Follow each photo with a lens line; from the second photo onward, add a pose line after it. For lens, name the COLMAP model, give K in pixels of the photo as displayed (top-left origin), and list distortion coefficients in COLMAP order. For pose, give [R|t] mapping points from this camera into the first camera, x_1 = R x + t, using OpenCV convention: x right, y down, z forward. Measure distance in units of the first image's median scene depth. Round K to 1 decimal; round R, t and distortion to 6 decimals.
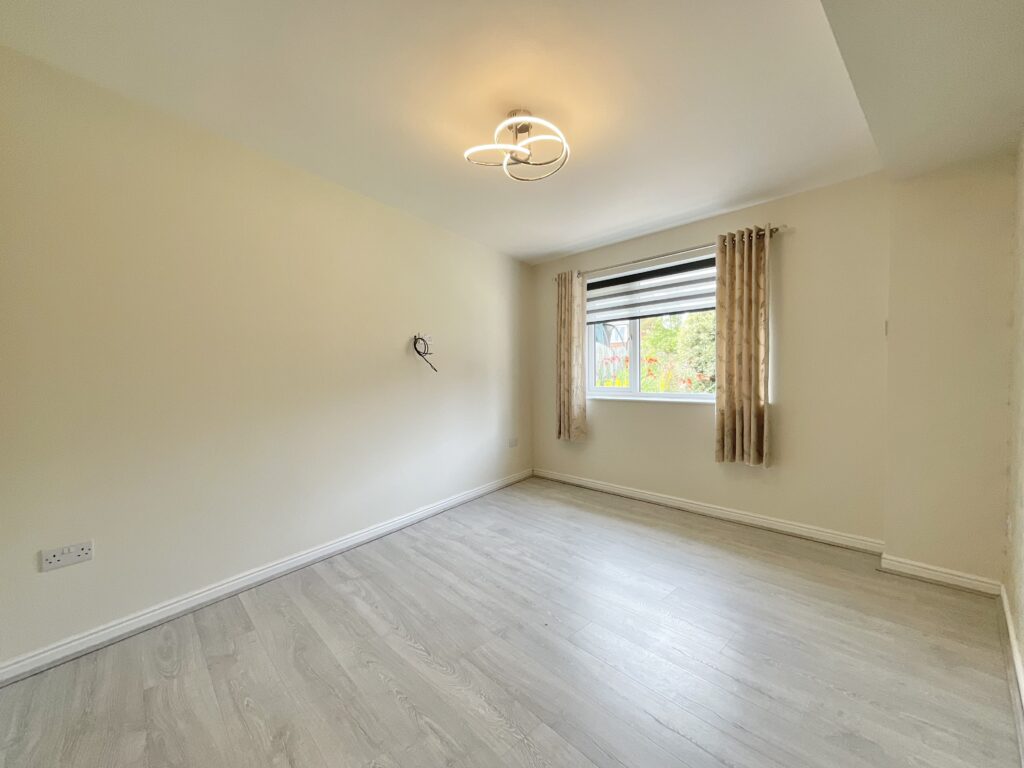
lens RADIAL K [[414.2, 0, 512.0], [0, 414.2, 384.0], [0, 0, 1]] dist [0.002522, -0.002936]
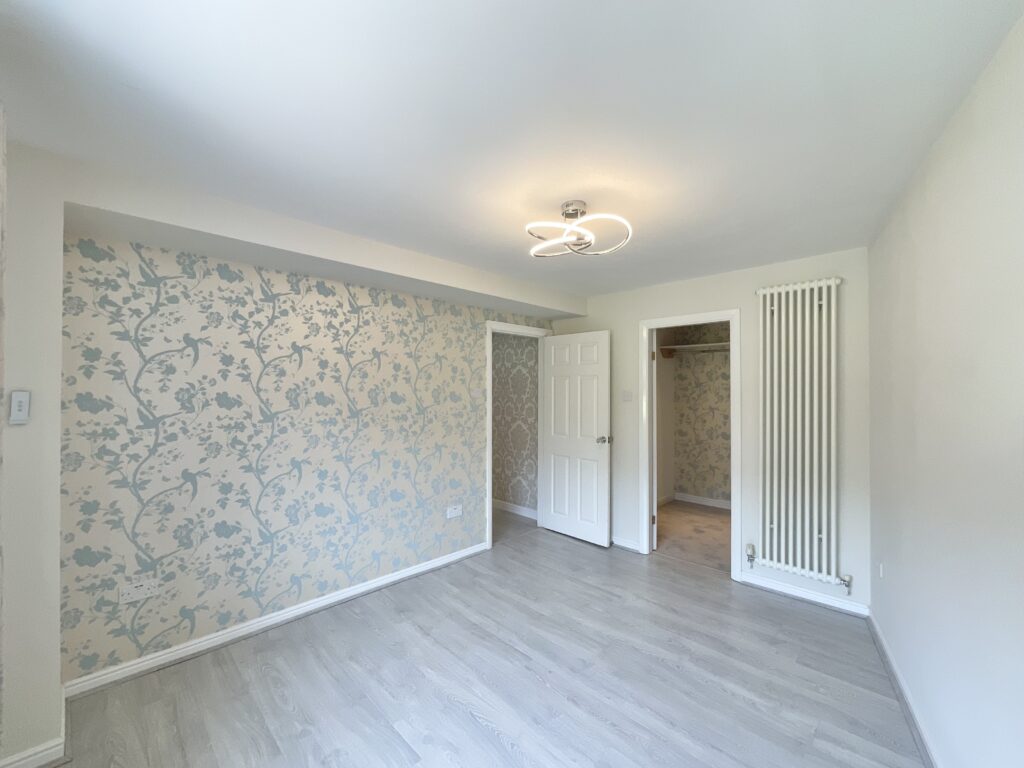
lens RADIAL K [[414.2, 0, 512.0], [0, 414.2, 384.0], [0, 0, 1]] dist [0.002522, -0.002936]
pose [[-0.999218, 0.005839, -0.039109, 0.212495], [0.005504, 0.999947, 0.008660, -0.201565], [0.039158, 0.008438, -0.999197, 1.998476]]
